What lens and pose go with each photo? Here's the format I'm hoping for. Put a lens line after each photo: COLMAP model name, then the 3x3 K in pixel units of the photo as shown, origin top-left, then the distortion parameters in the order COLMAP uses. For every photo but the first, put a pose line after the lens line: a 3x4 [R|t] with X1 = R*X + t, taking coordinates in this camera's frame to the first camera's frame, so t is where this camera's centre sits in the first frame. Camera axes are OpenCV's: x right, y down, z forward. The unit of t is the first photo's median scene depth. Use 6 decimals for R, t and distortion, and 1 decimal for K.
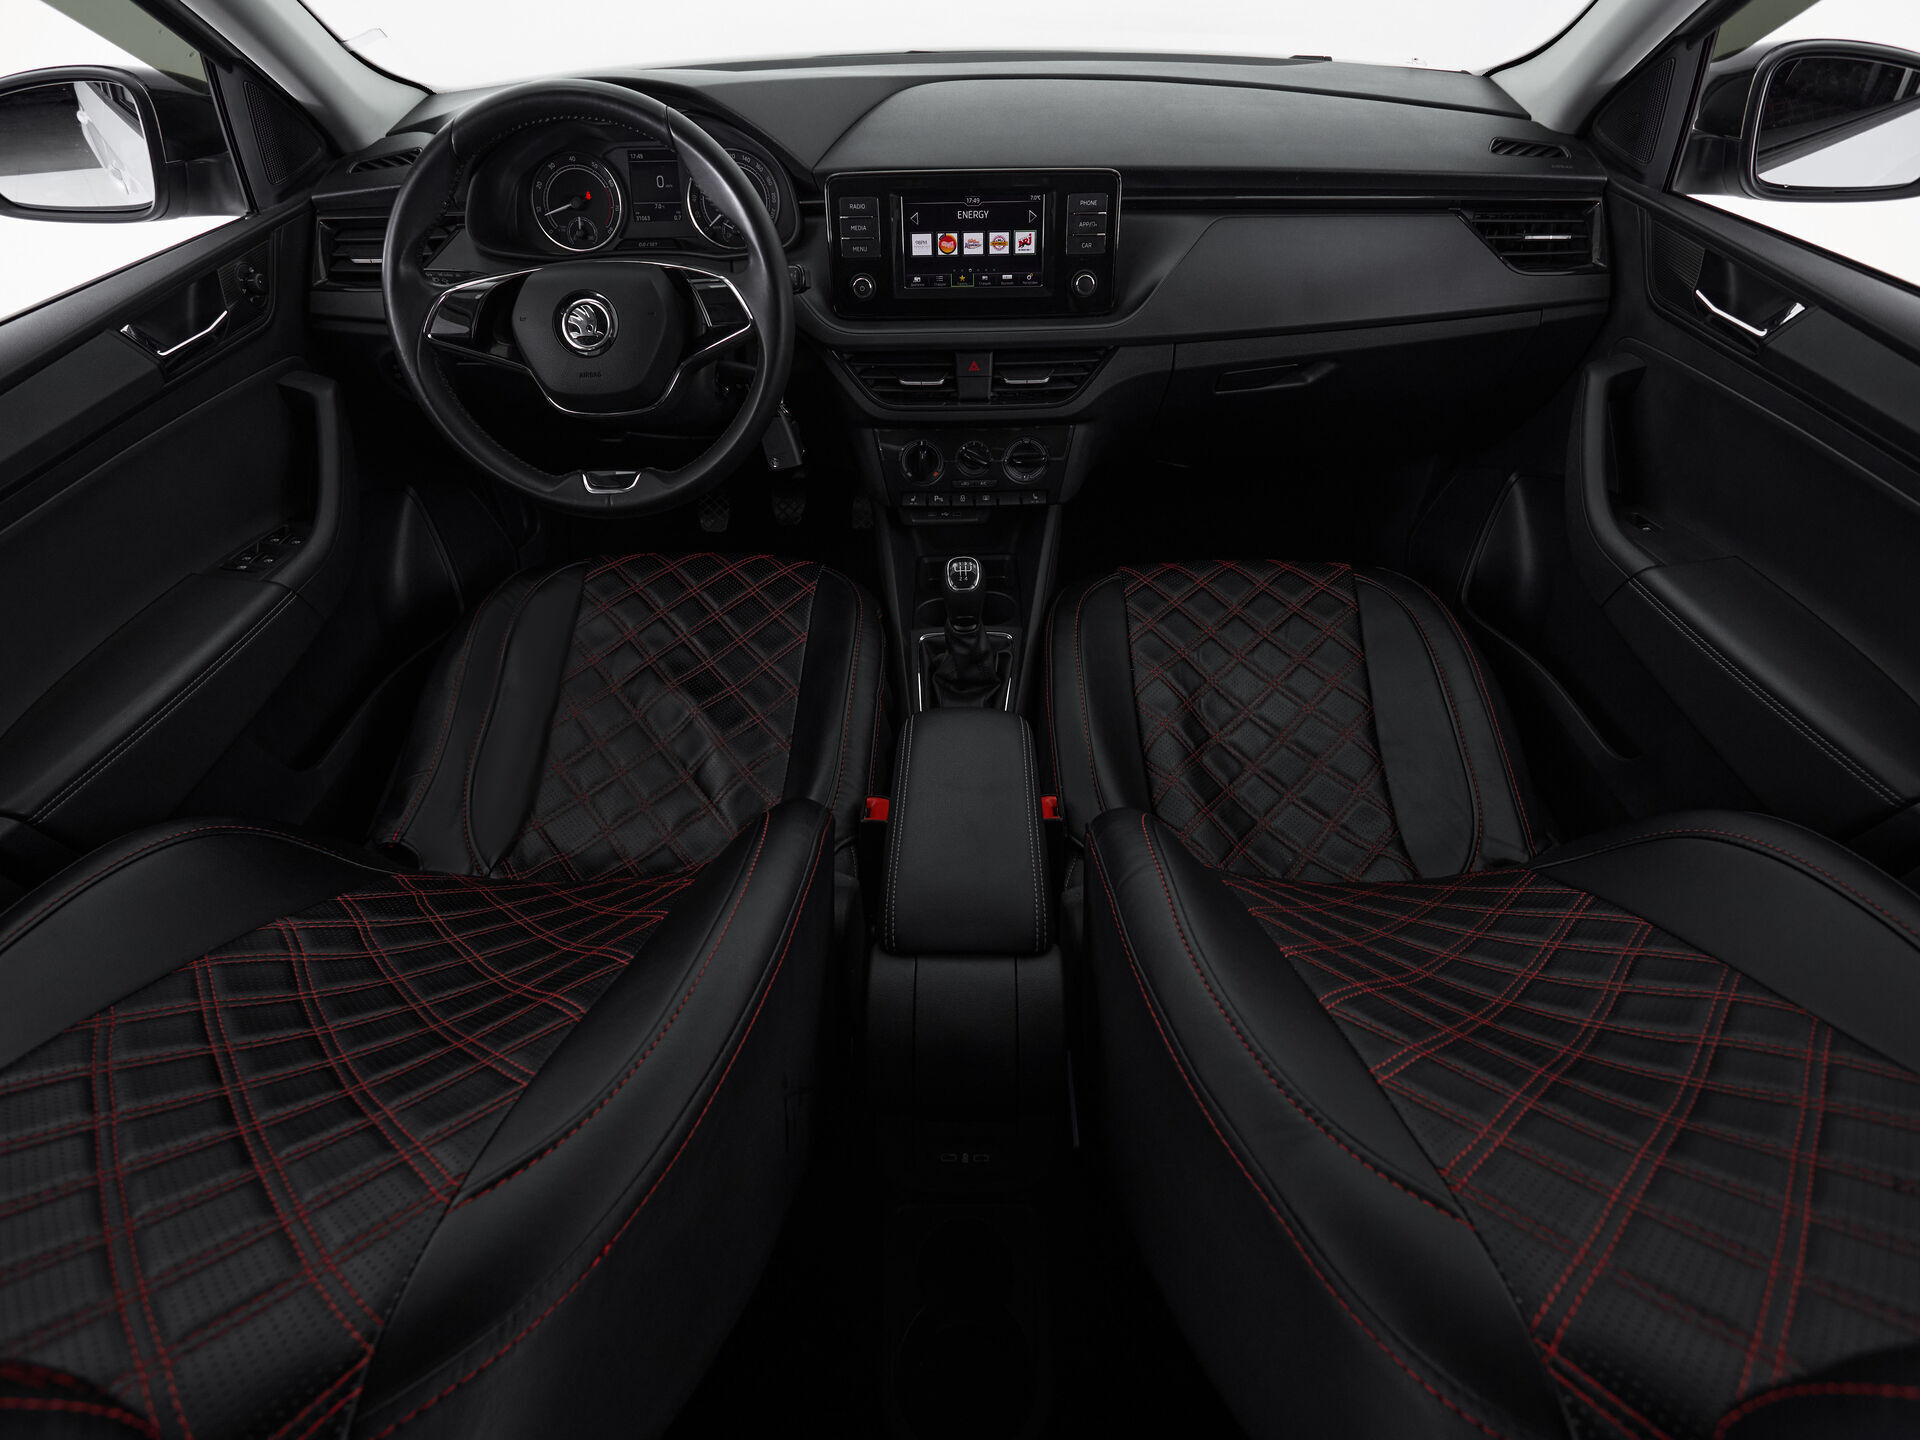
lens RADIAL K [[1045.0, 0, 960.2], [0, 1045.0, 722.9], [0, 0, 1]] dist [-0.004367, 0.003199]
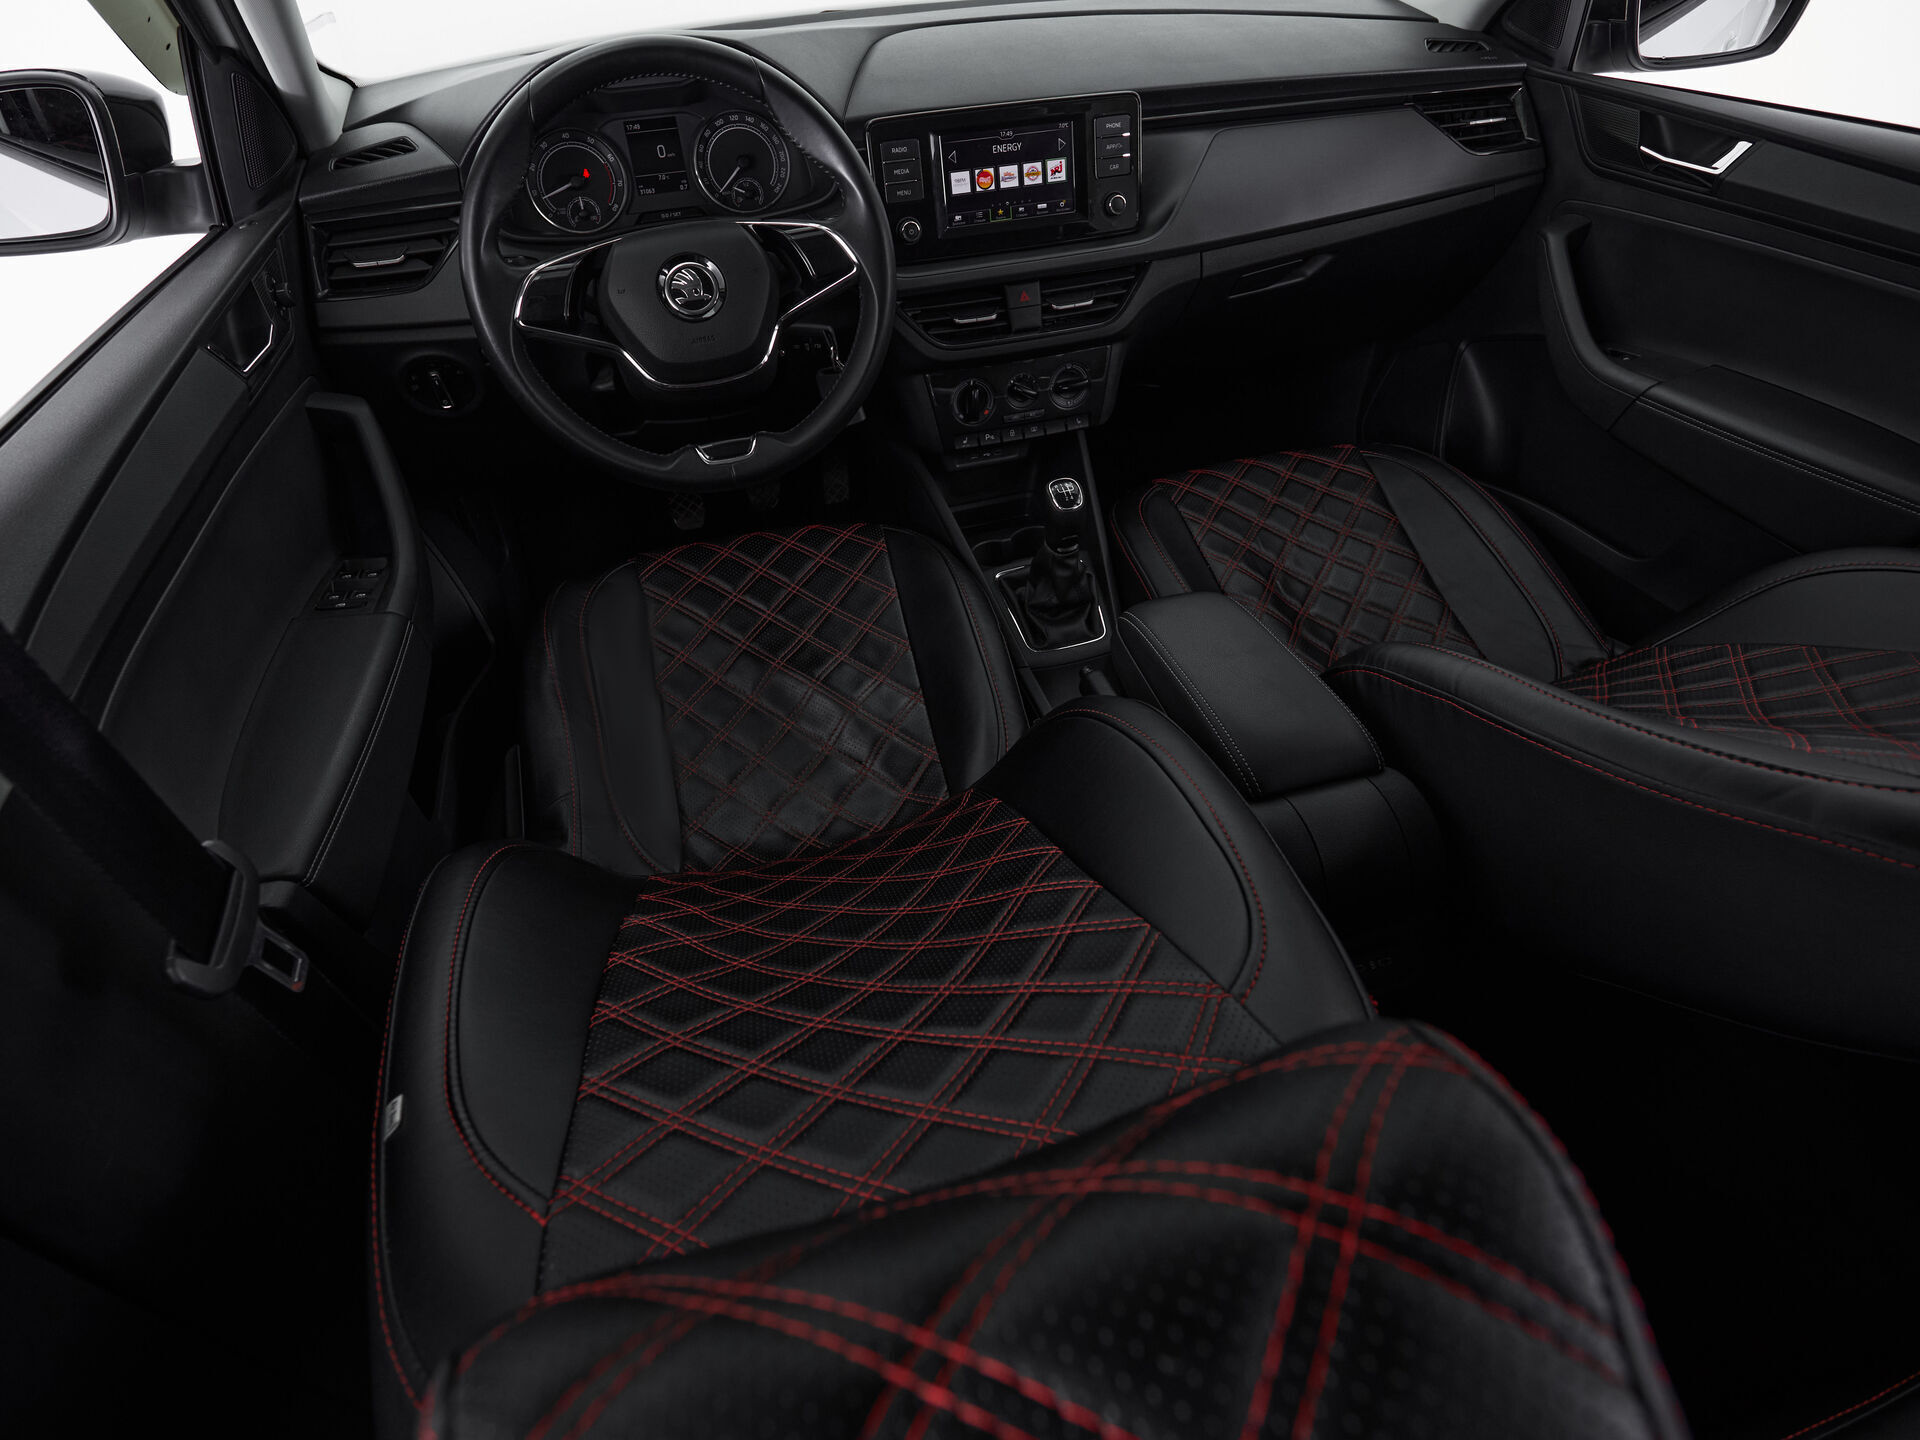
lens RADIAL K [[1045.0, 0, 945.4], [0, 1045.0, 720.6], [0, 0, 1]] dist [-0.004367, 0.003199]
pose [[0.960352, -0.200632, 0.193572, -0.343897], [0.201919, 0.979312, 0.013266, 0.036177], [-0.192229, 0.026346, 0.980996, 0.022038]]
